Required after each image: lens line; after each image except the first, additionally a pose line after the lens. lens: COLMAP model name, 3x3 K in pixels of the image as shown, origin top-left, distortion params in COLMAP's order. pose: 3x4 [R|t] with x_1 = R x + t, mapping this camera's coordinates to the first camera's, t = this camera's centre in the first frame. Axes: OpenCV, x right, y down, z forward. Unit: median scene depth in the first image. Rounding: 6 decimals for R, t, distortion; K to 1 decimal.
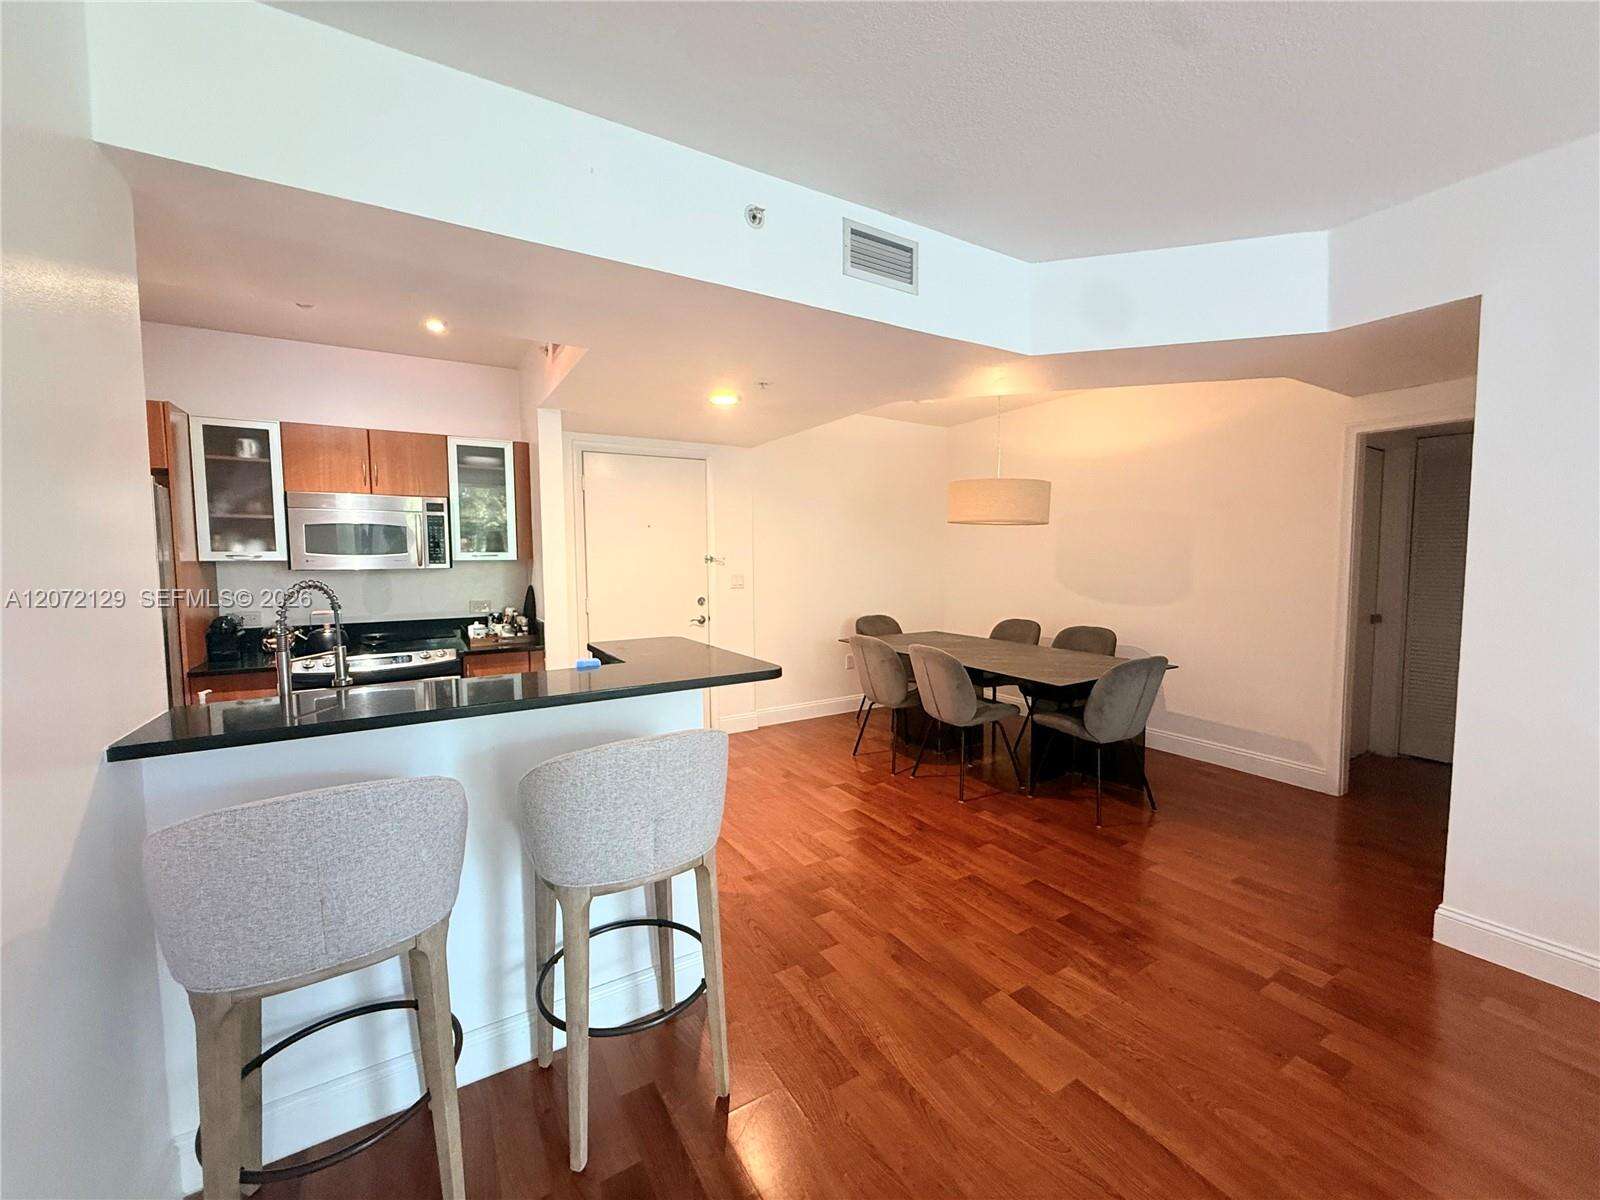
lens RADIAL K [[637.0, 0, 800.0], [0, 637.0, 600.0], [0, 0, 1]] dist [-0.000224, -0.000014]
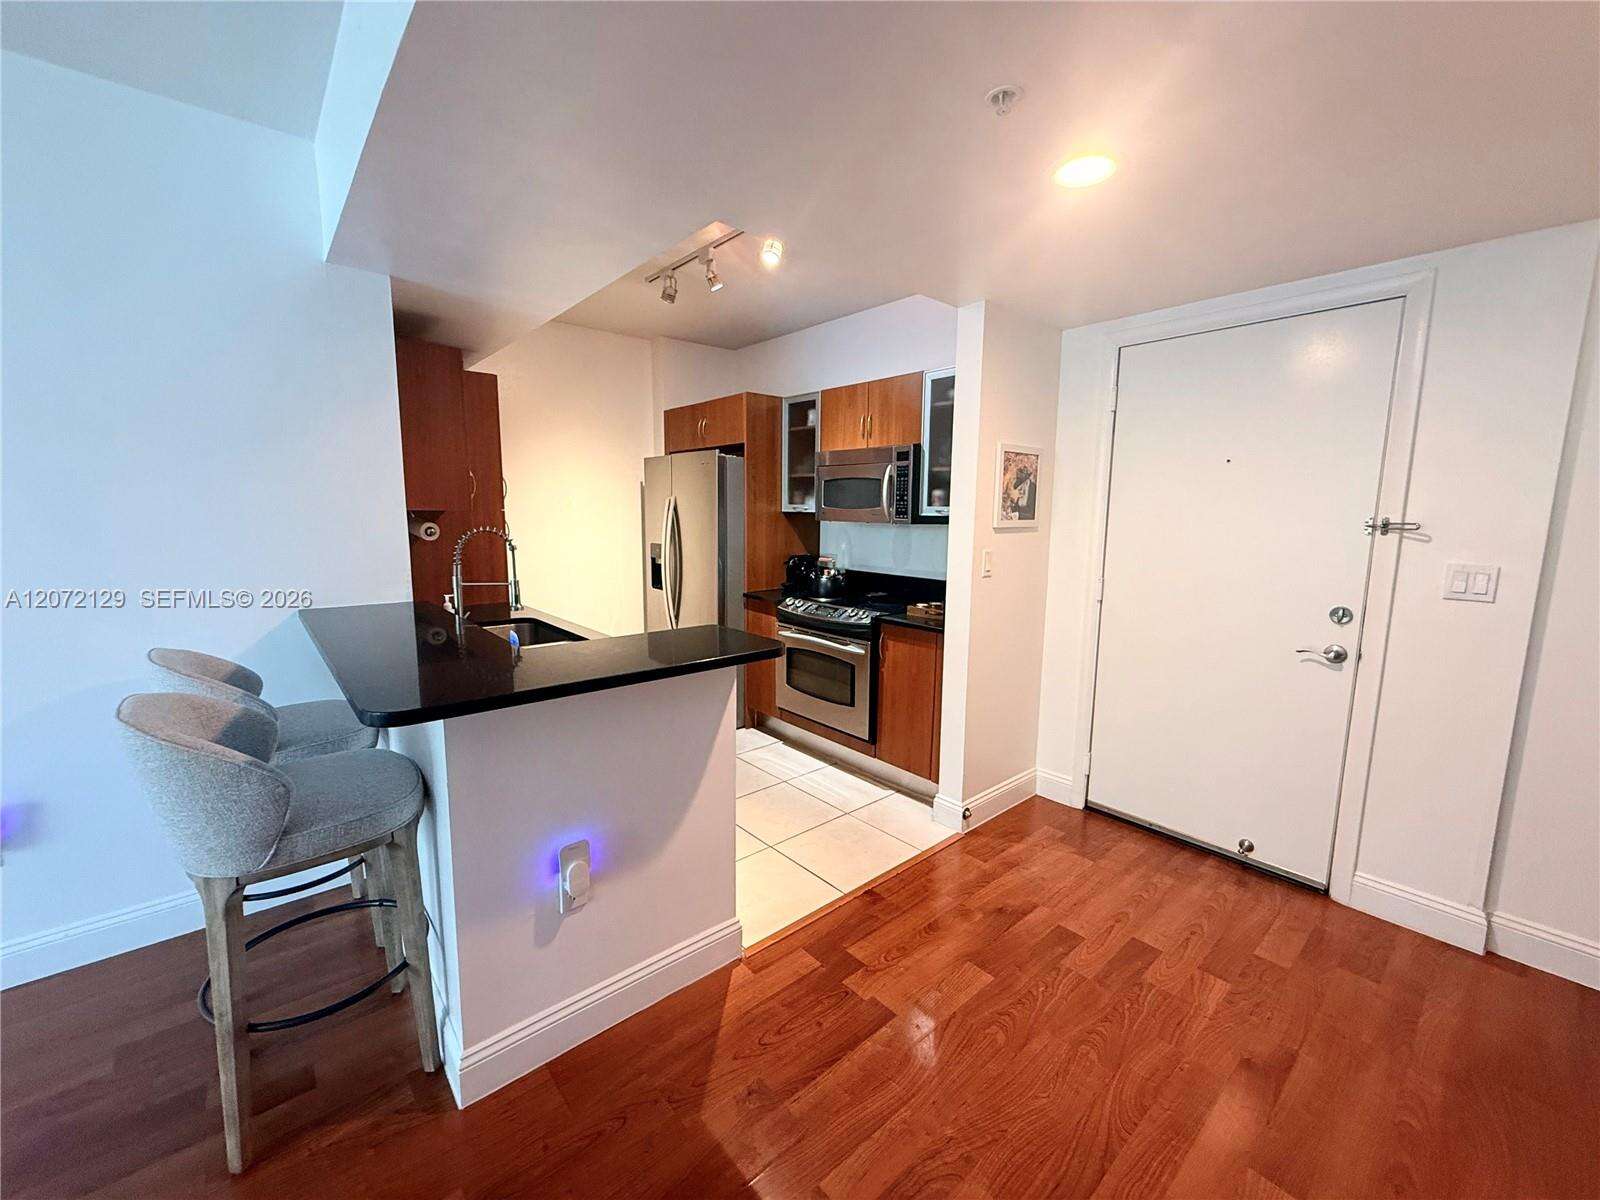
lens RADIAL K [[637.0, 0, 800.0], [0, 637.0, 600.0], [0, 0, 1]] dist [-0.000224, -0.000014]
pose [[0.173878, 0.152618, -0.972869, 0.306884], [-0.076135, 0.987044, 0.141234, -0.060411], [0.981820, 0.049512, 0.183245, 0.698224]]
